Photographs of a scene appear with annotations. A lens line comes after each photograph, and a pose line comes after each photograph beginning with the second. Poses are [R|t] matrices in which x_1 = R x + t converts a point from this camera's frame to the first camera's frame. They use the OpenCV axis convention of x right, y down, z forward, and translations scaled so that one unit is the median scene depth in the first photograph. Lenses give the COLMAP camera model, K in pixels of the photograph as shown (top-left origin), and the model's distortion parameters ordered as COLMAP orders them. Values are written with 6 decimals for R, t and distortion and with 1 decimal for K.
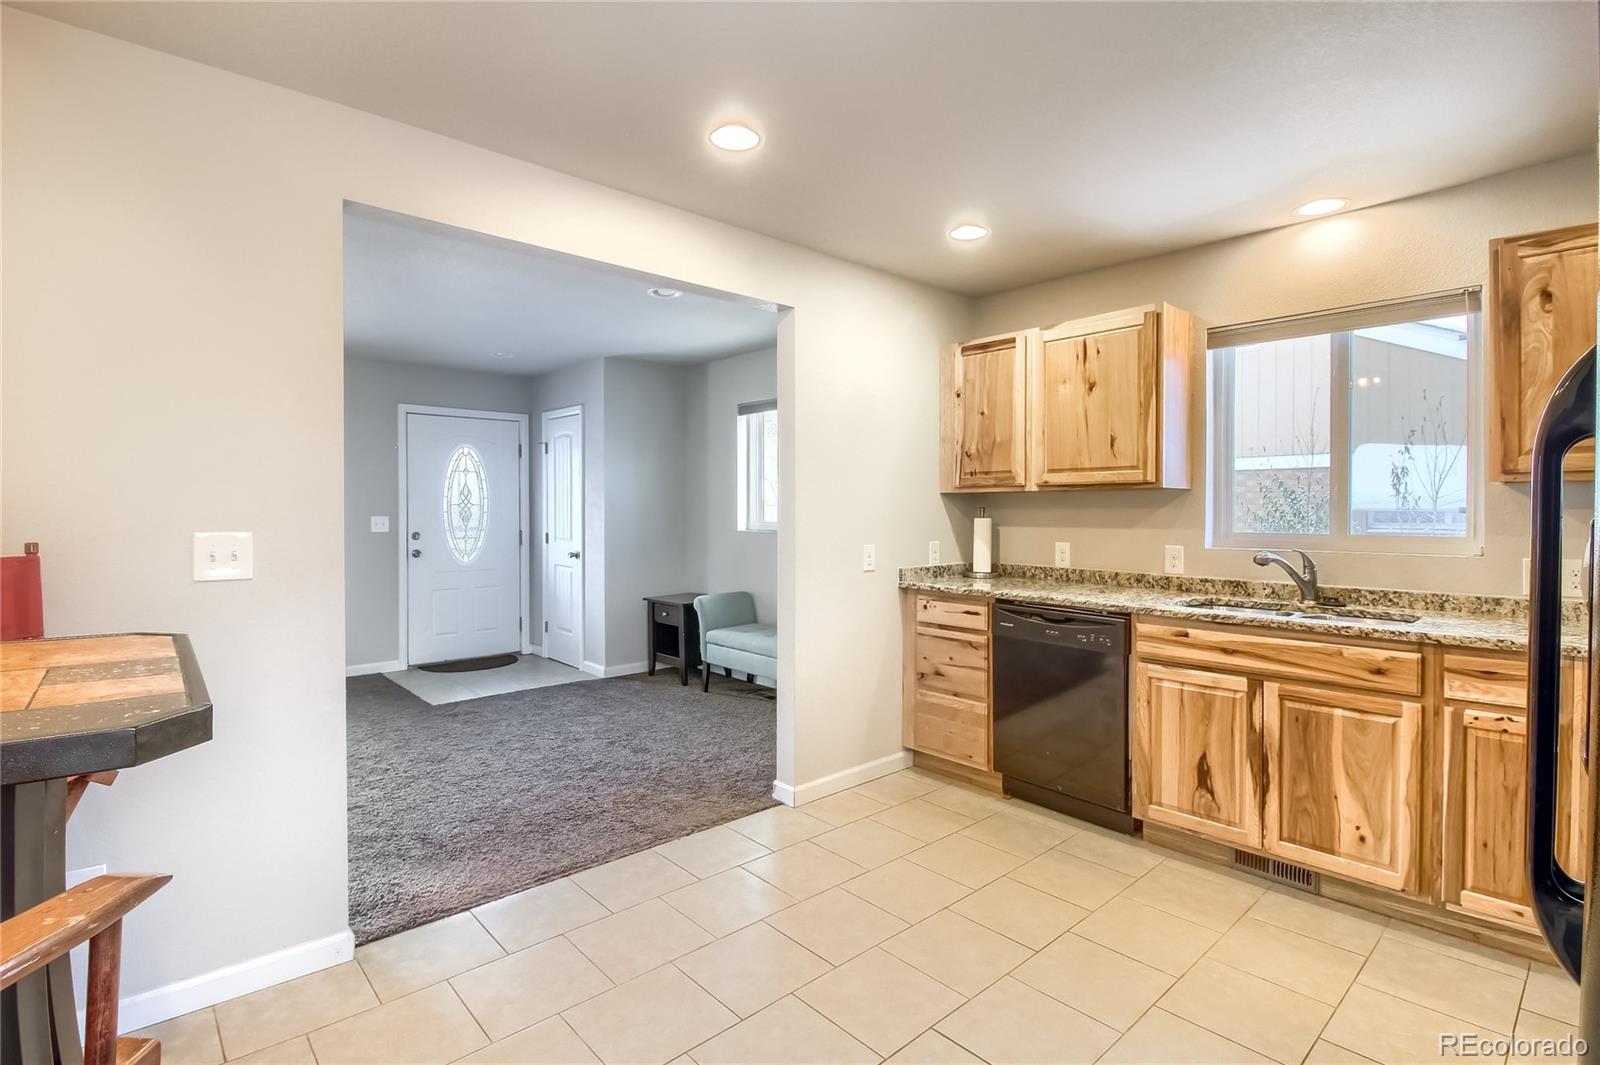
lens RADIAL K [[778.4, 0, 774.6], [0, 778.4, 517.6], [0, 0, 1]] dist [-0.001122, -0.013538]
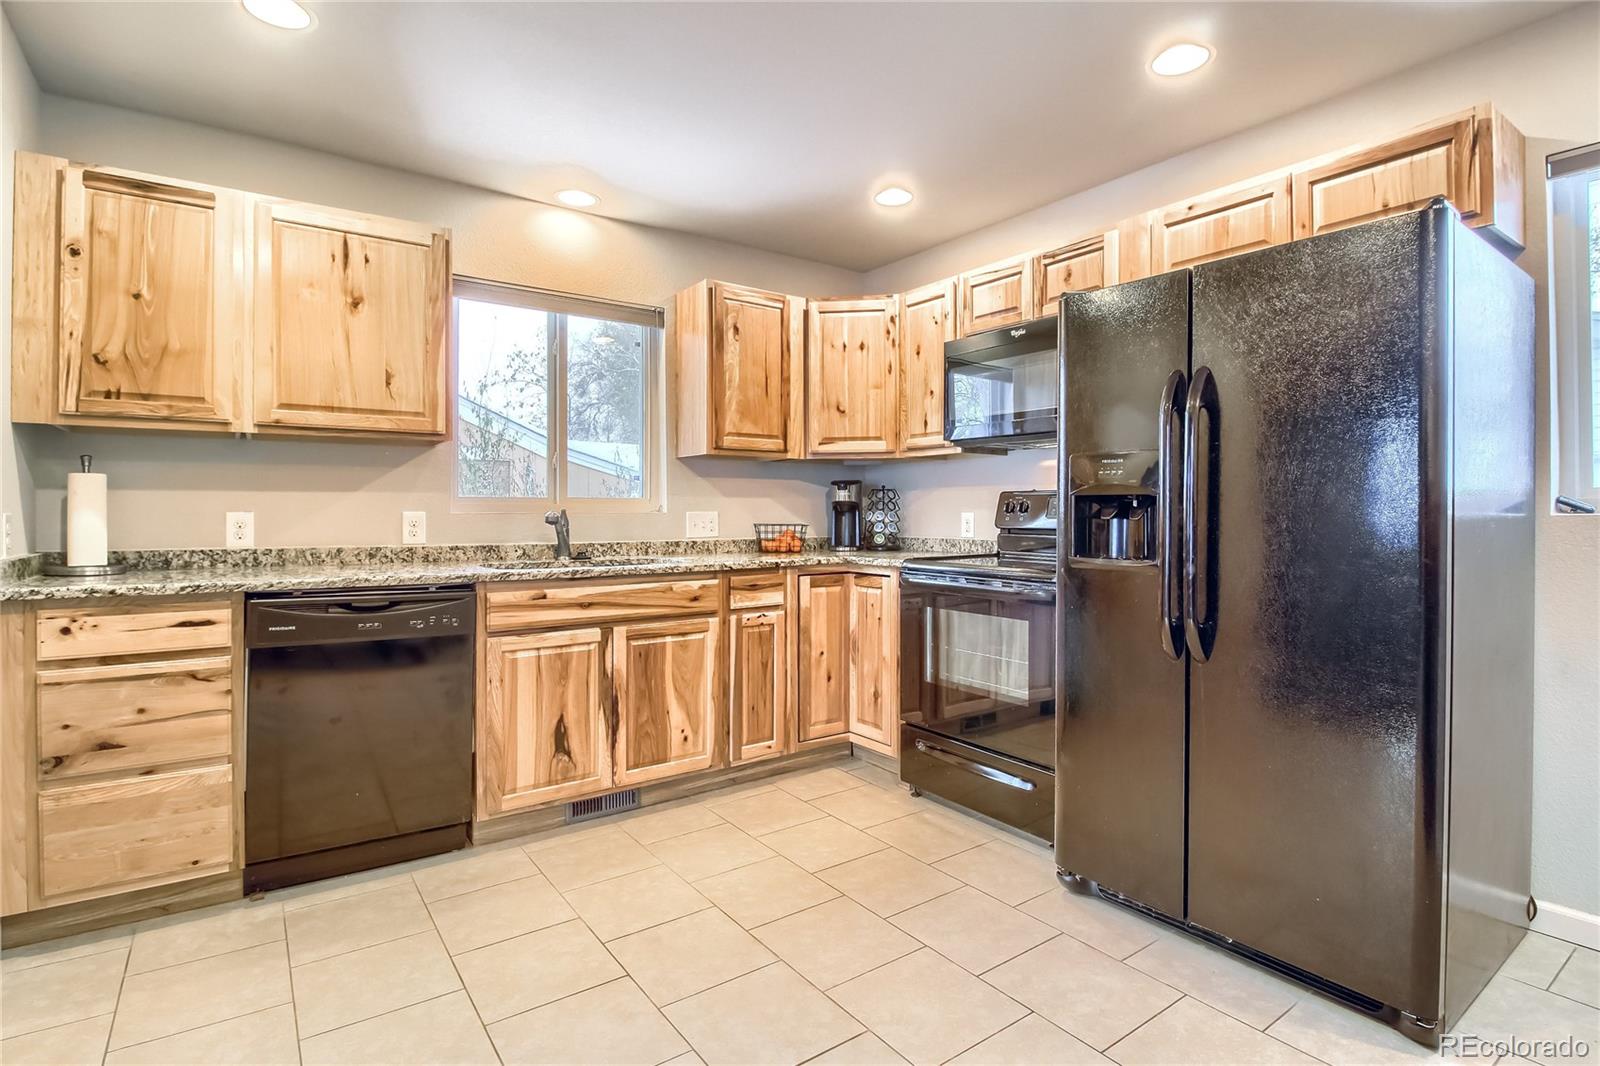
lens RADIAL K [[778.4, 0, 808.5], [0, 778.4, 518.2], [0, 0, 1]] dist [-0.001122, -0.013538]
pose [[0.082455, -0.003855, 0.996587, -0.338302], [0.013242, 0.999908, 0.002772, 0.050636], [-0.996507, 0.012969, 0.082499, 0.528018]]
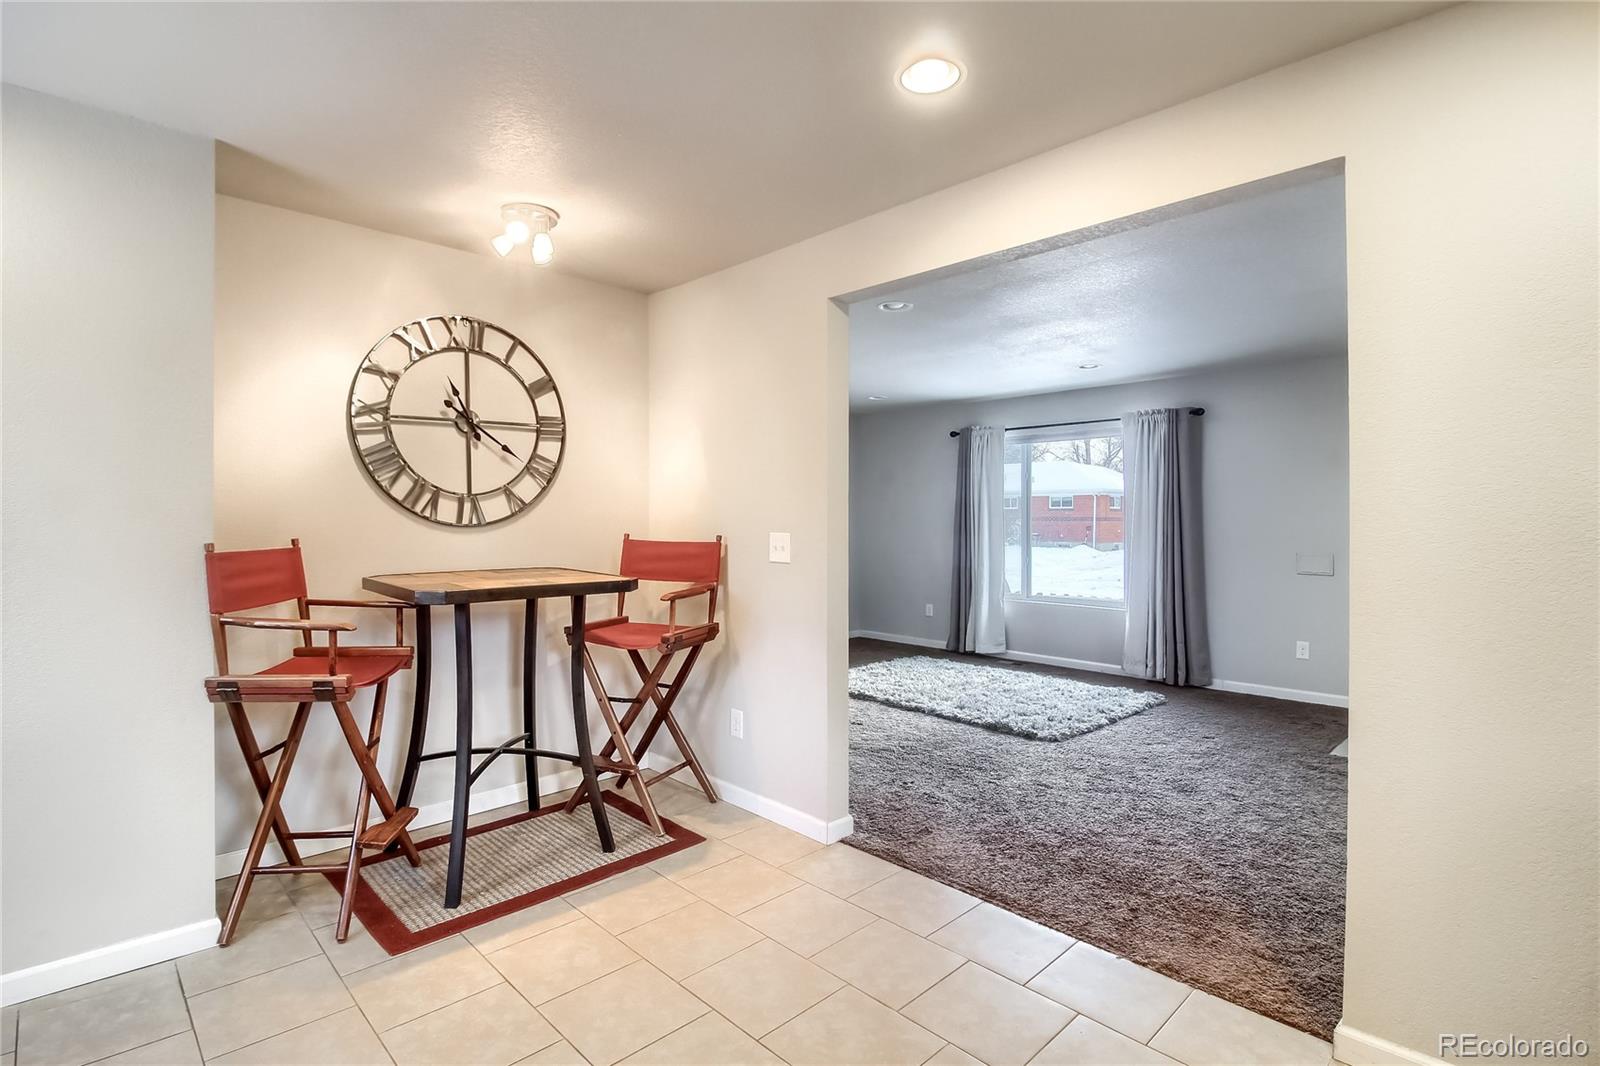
lens RADIAL K [[778.4, 0, 810.8], [0, 778.4, 521.0], [0, 0, 1]] dist [-0.001122, -0.013538]
pose [[0.056202, 0.008315, -0.998385, 0.592523], [-0.016694, 0.999833, 0.007387, -0.011474], [0.998280, 0.016251, 0.056331, 0.630705]]
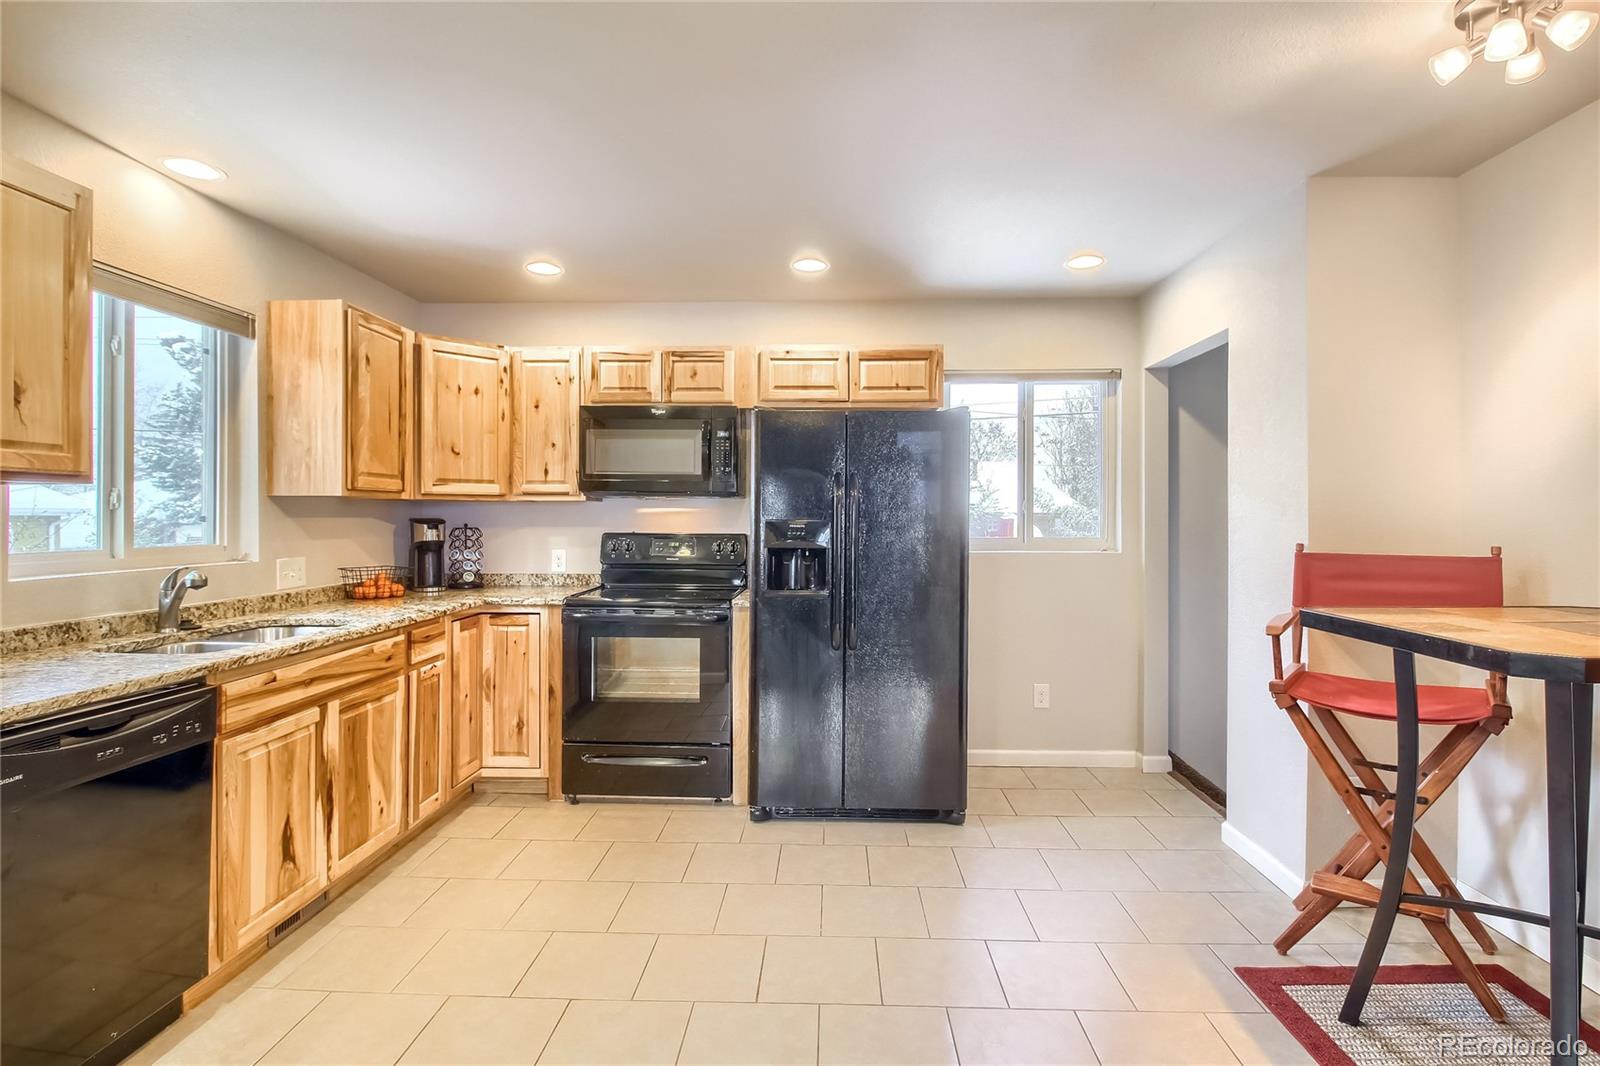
lens RADIAL K [[778.4, 0, 799.3], [0, 778.4, 526.5], [0, 0, 1]] dist [-0.001122, -0.013538]
pose [[-0.738783, -0.007939, 0.673896, -0.340136], [0.007958, 0.999758, 0.020501, -0.012739], [-0.673896, 0.020508, -0.738541, 1.069893]]
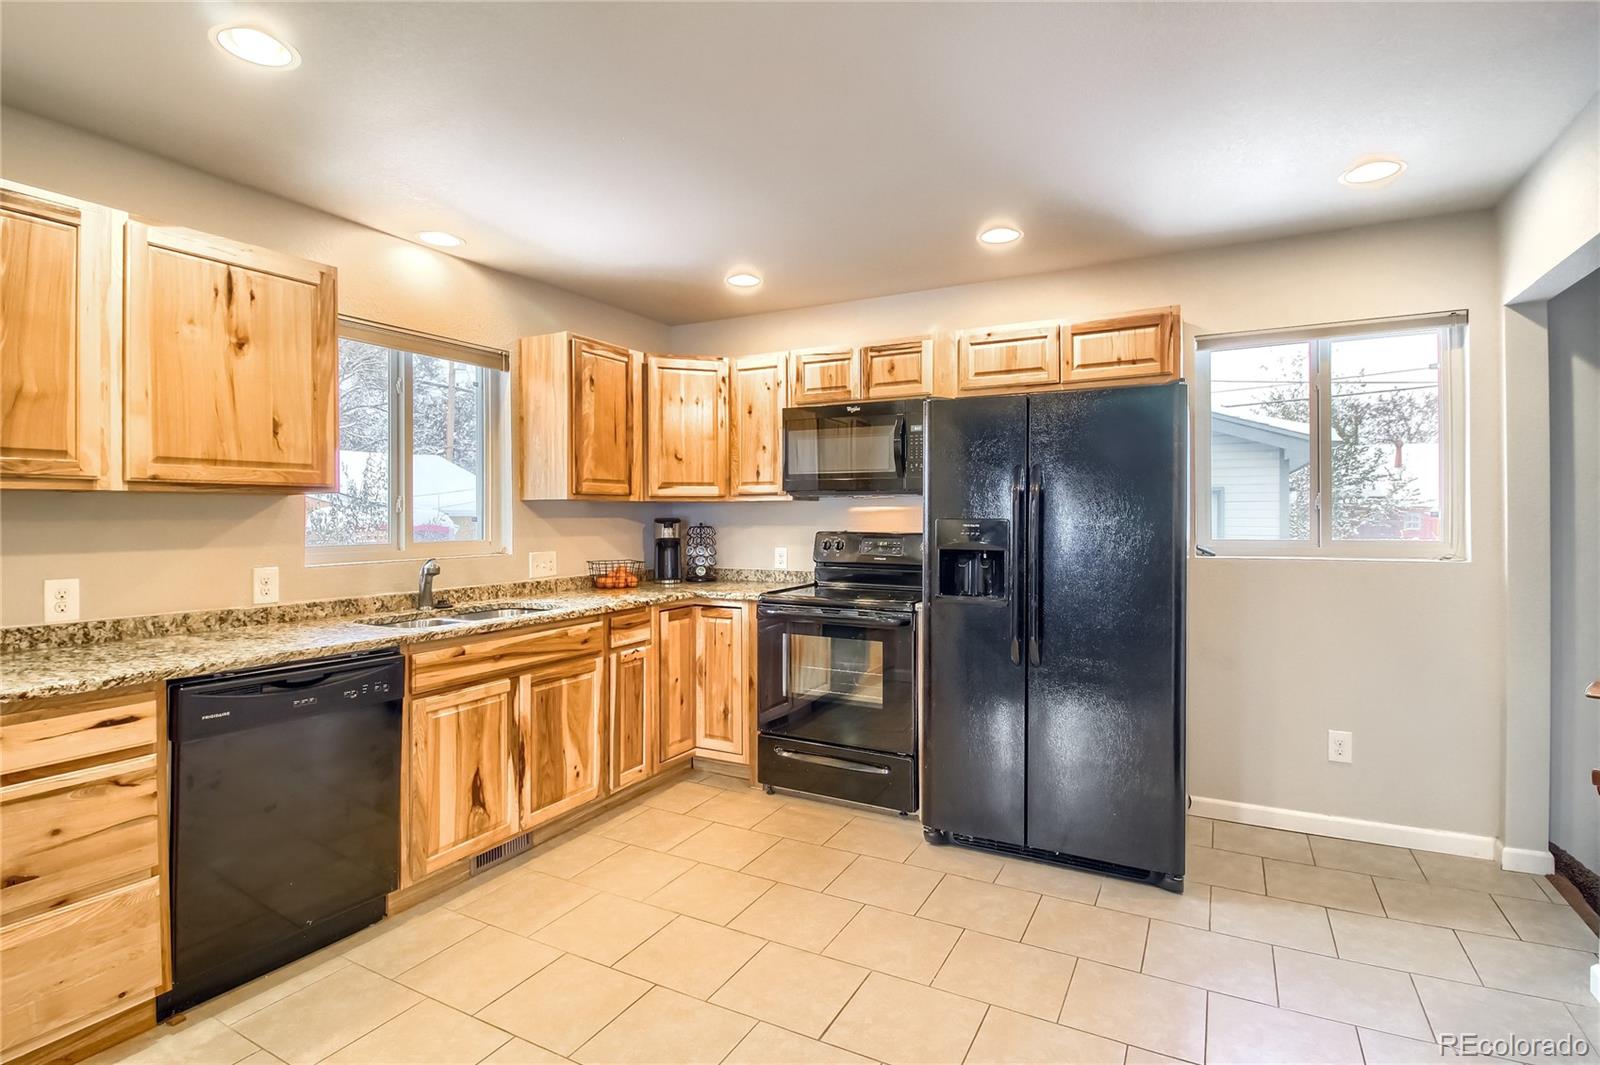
lens RADIAL K [[778.4, 0, 801.6], [0, 778.4, 522.6], [0, 0, 1]] dist [-0.001122, -0.013538]
pose [[-0.362982, -0.006609, 0.931773, -0.438057], [0.016012, 0.999783, 0.013329, -0.011502], [-0.931659, 0.019758, -0.362797, 0.840658]]
